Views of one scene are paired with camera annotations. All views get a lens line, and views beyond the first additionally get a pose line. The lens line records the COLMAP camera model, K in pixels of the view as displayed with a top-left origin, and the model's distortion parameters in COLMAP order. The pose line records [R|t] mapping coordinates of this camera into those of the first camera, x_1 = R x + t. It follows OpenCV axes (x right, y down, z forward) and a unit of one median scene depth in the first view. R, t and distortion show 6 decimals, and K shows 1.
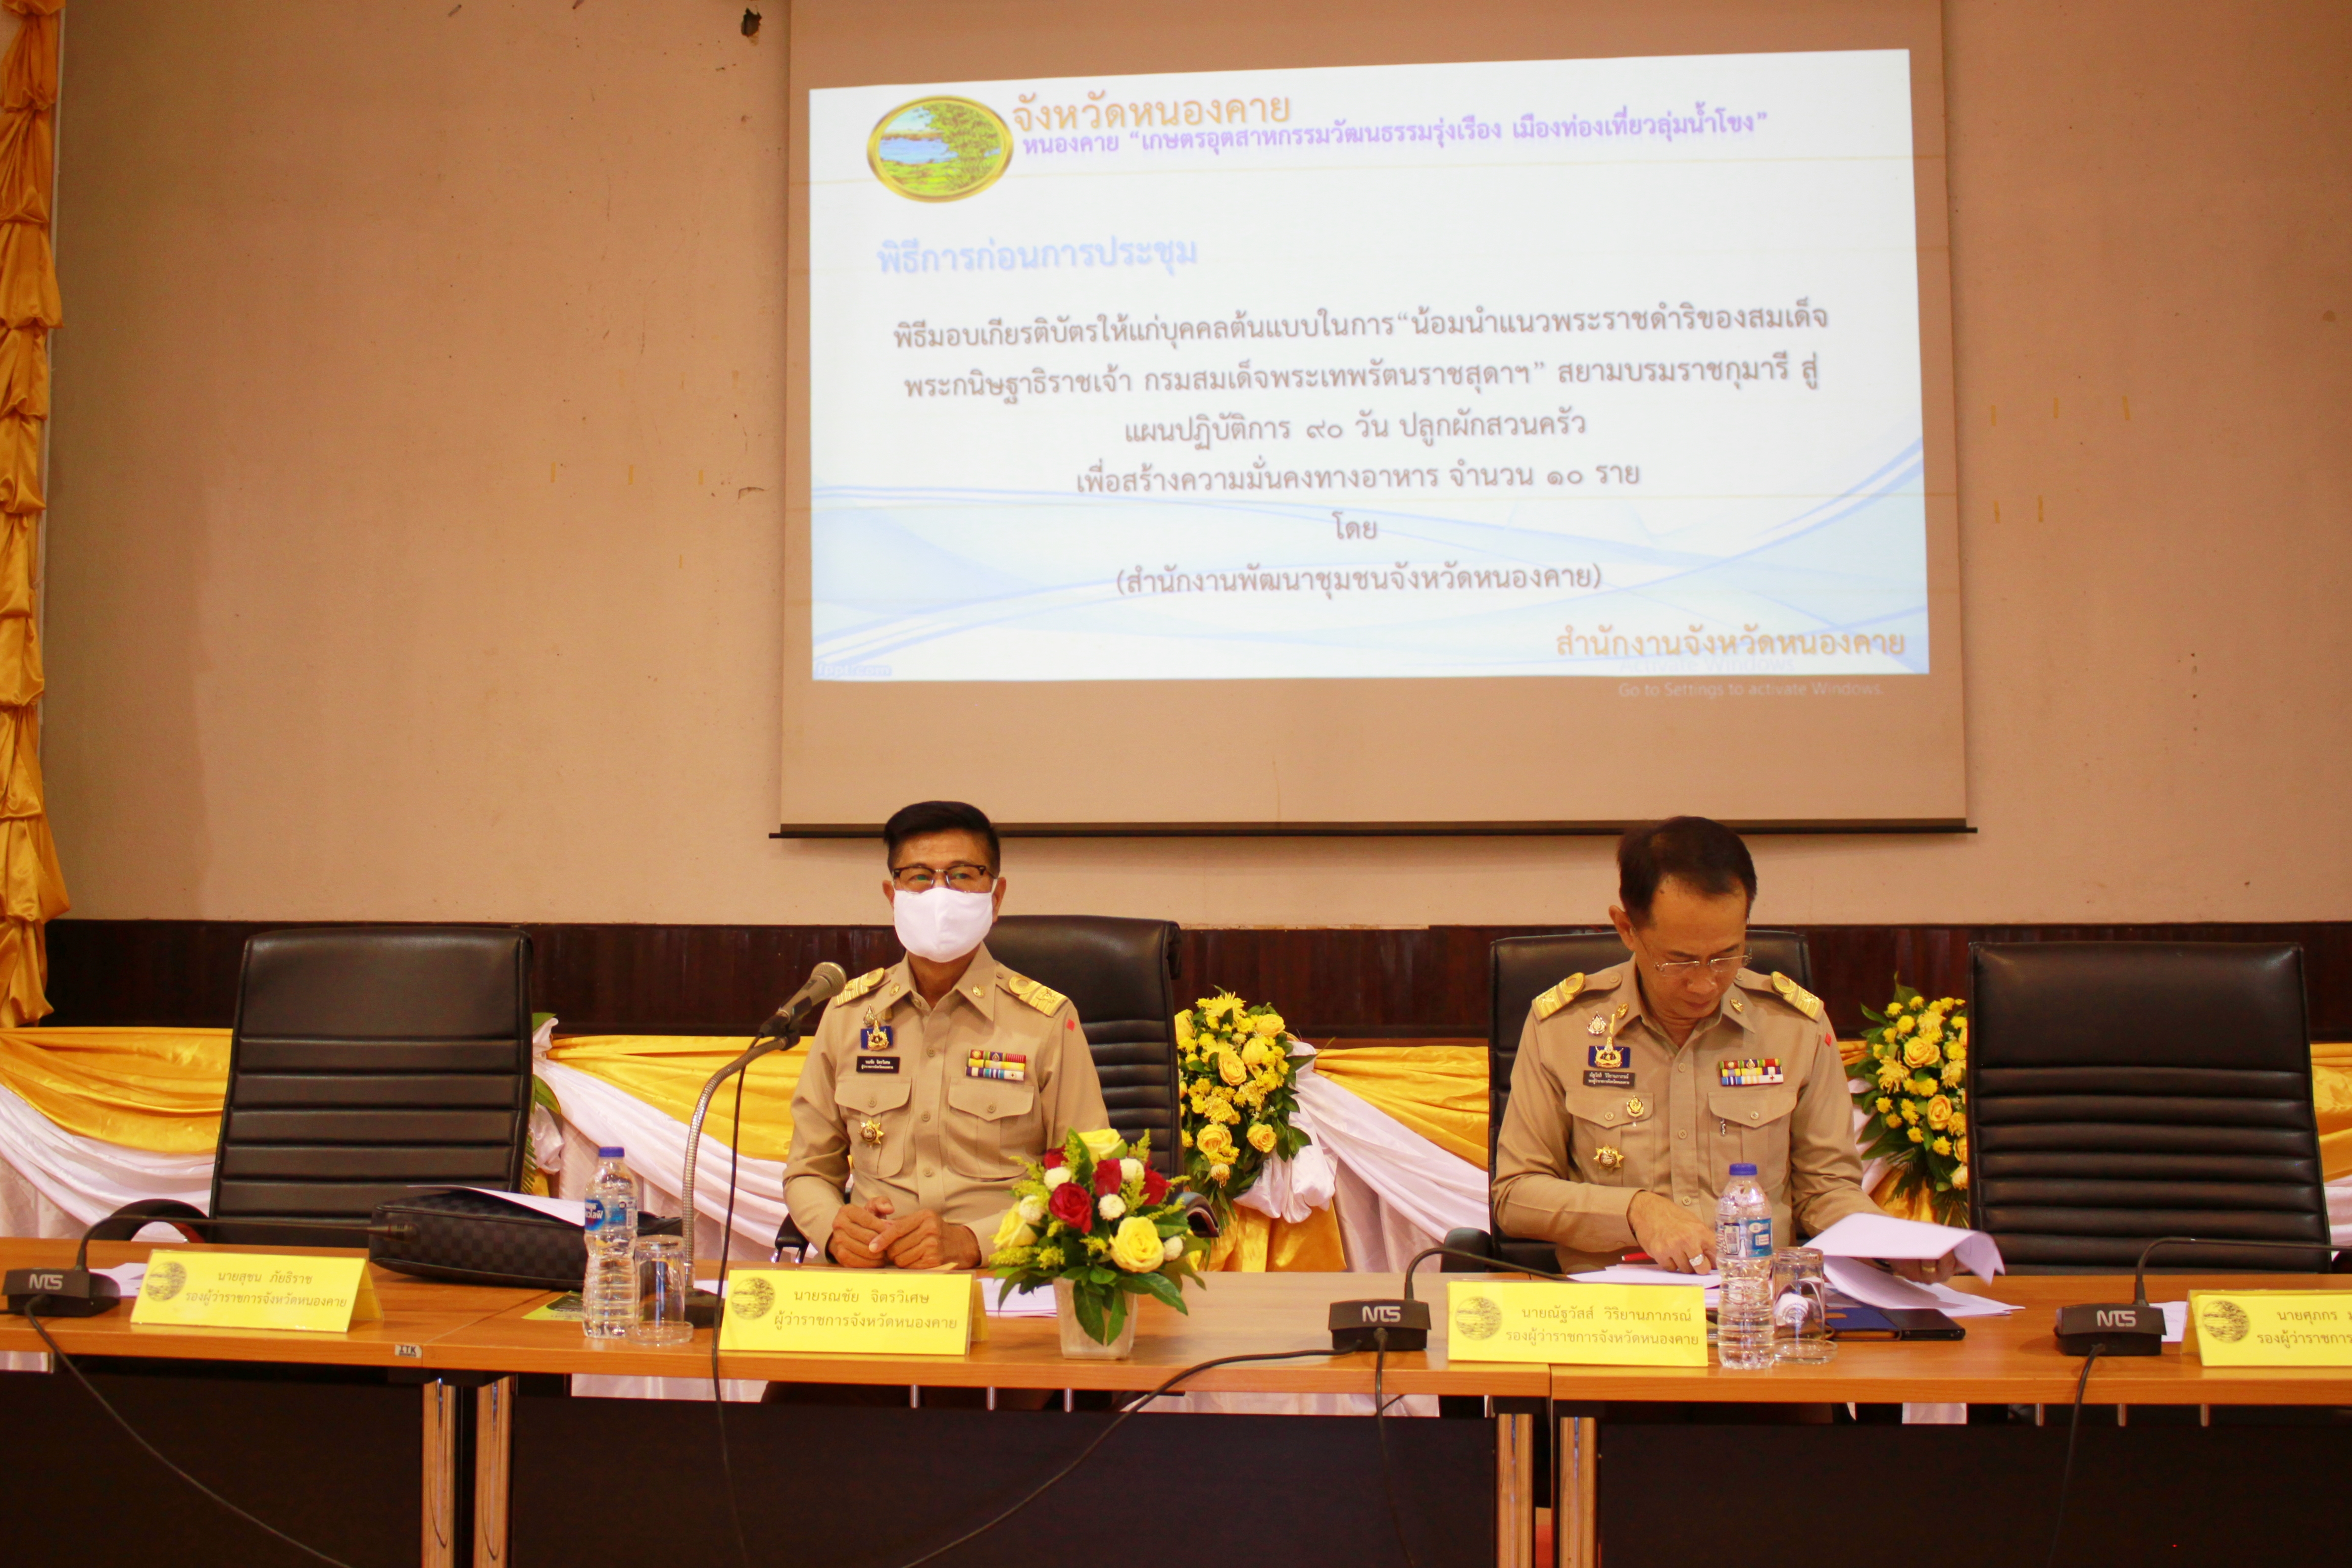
lens RADIAL K [[2771.8, 0, 1141.4], [0, 2771.8, 763.6], [0, 0, 1]] dist [-0.087928, 0.000000]
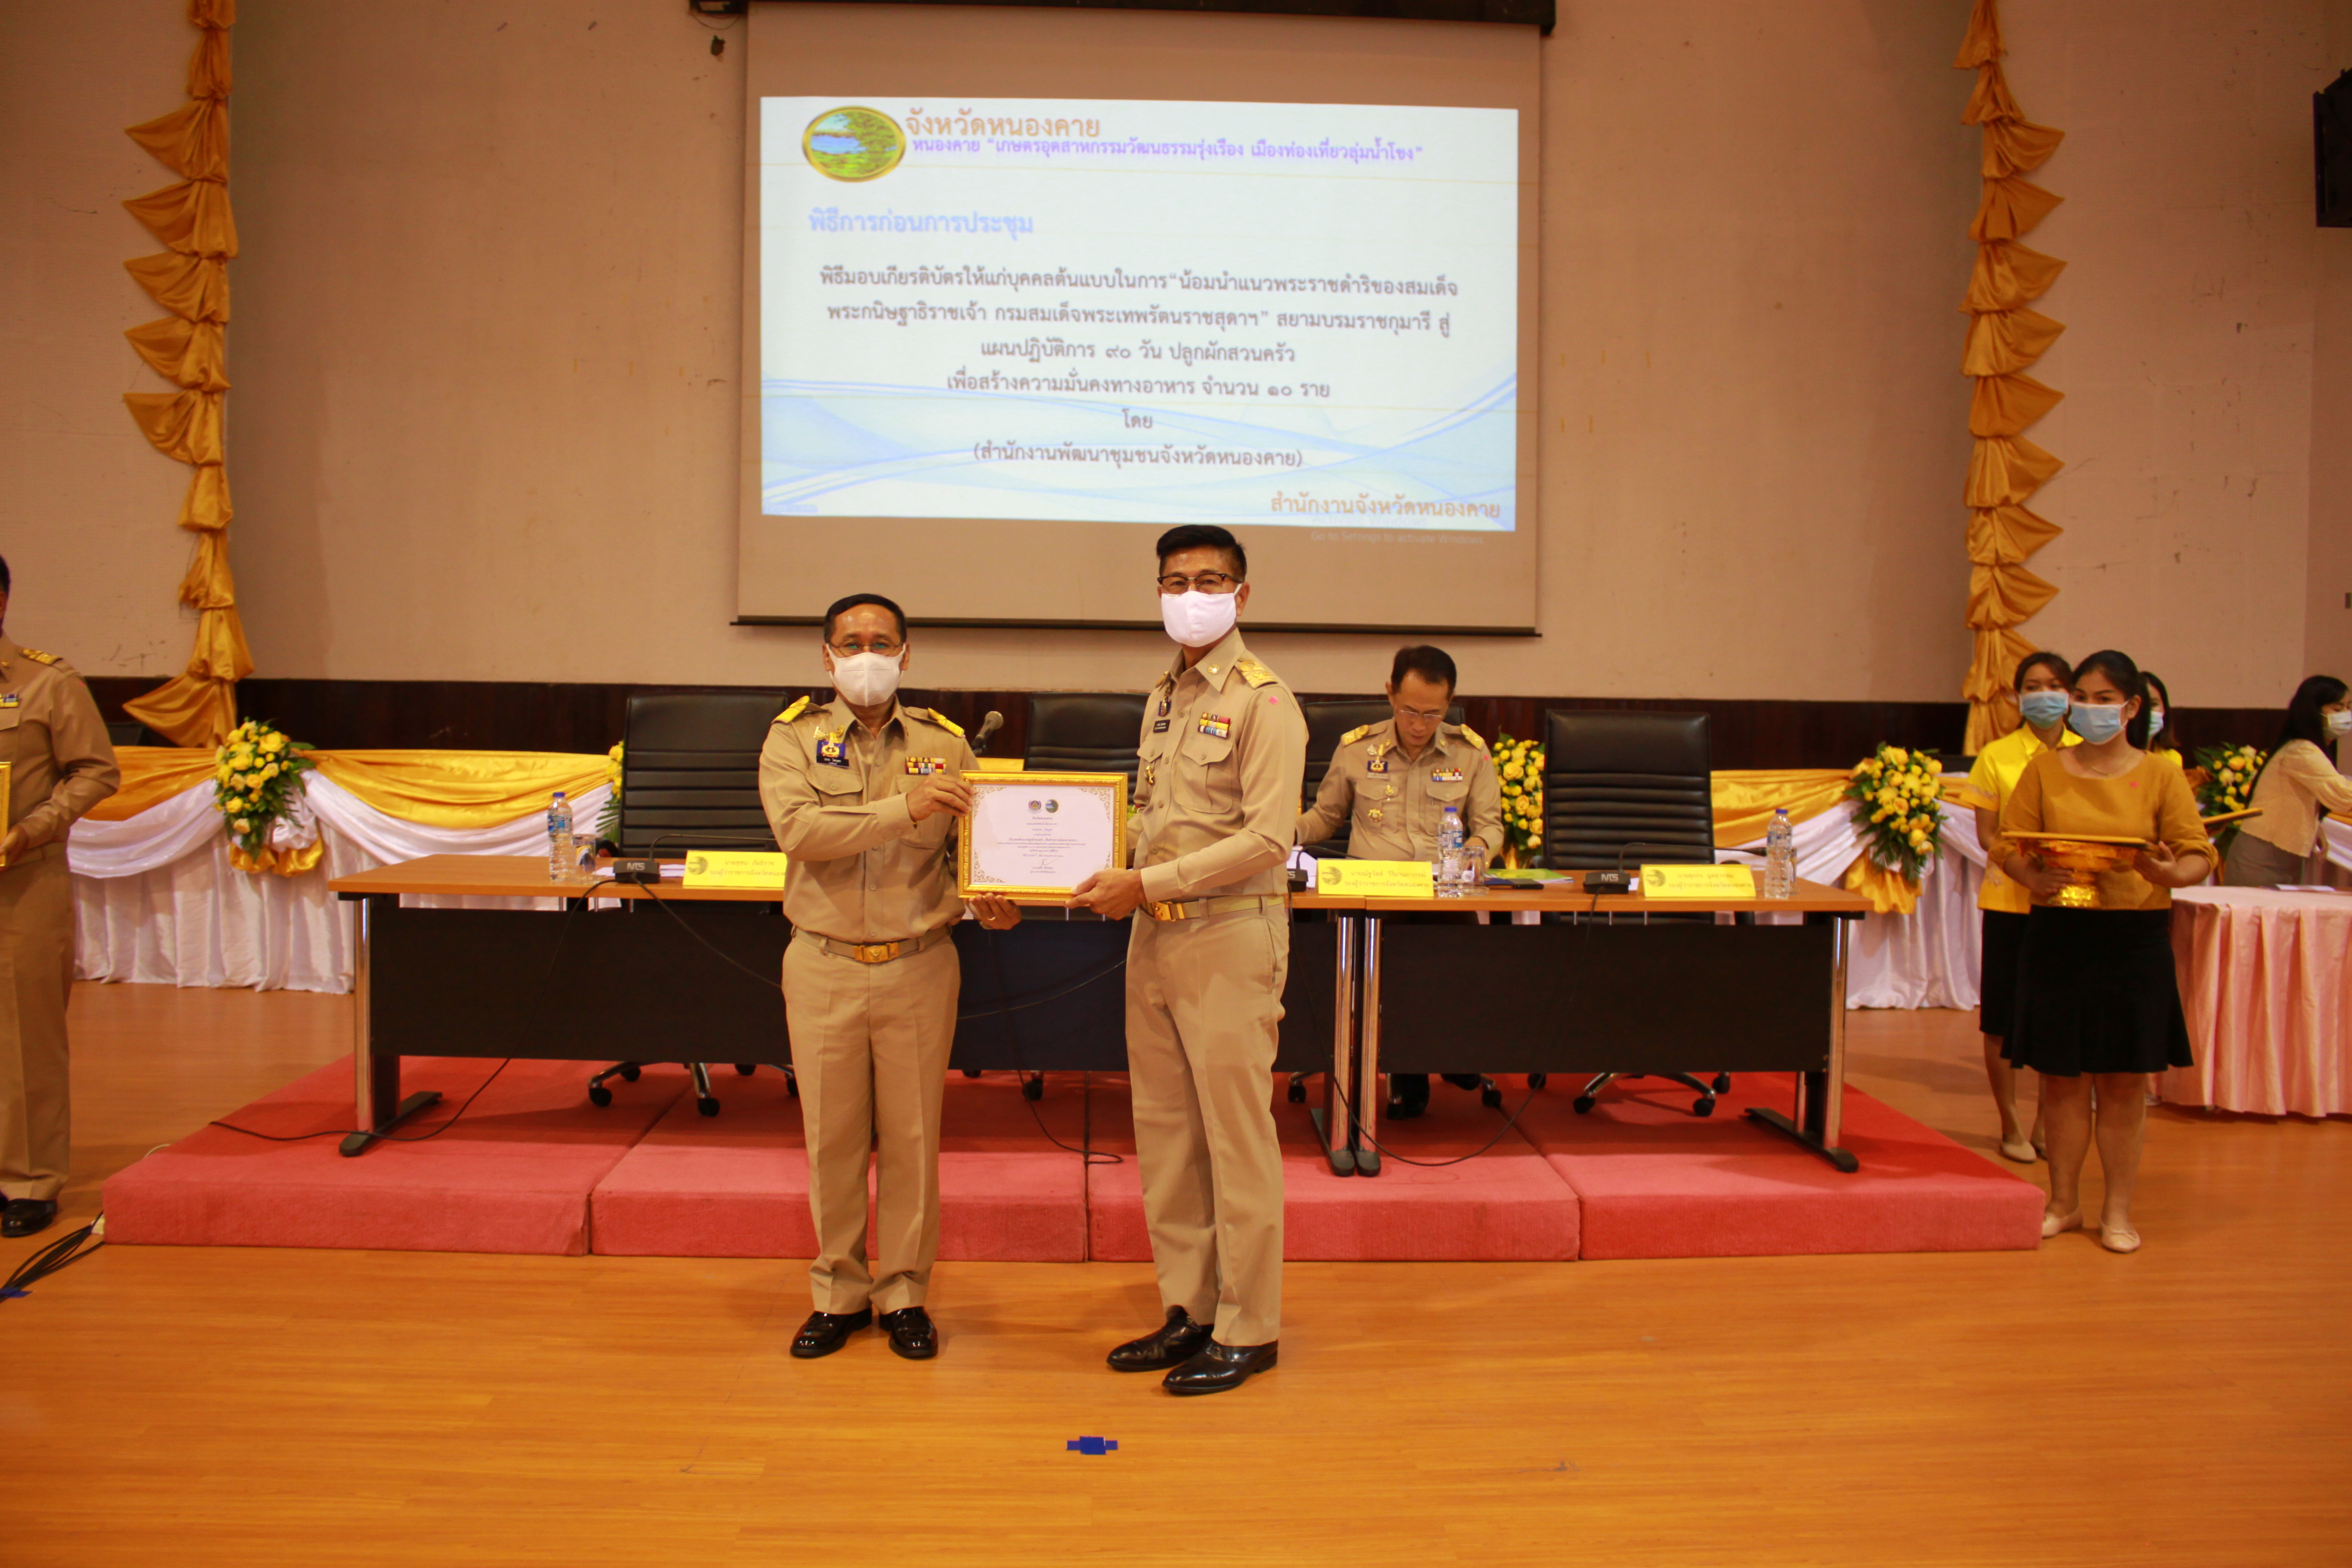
lens RADIAL K [[2527.2, 0, 1137.0], [0, 2527.2, 800.7], [0, 0, 1]] dist [-0.091972, 0.000000]
pose [[0.989787, 0.005615, 0.142443, -0.113950], [-0.020797, 0.994221, 0.105319, -0.025425], [-0.141028, -0.107206, 0.984184, -0.344610]]
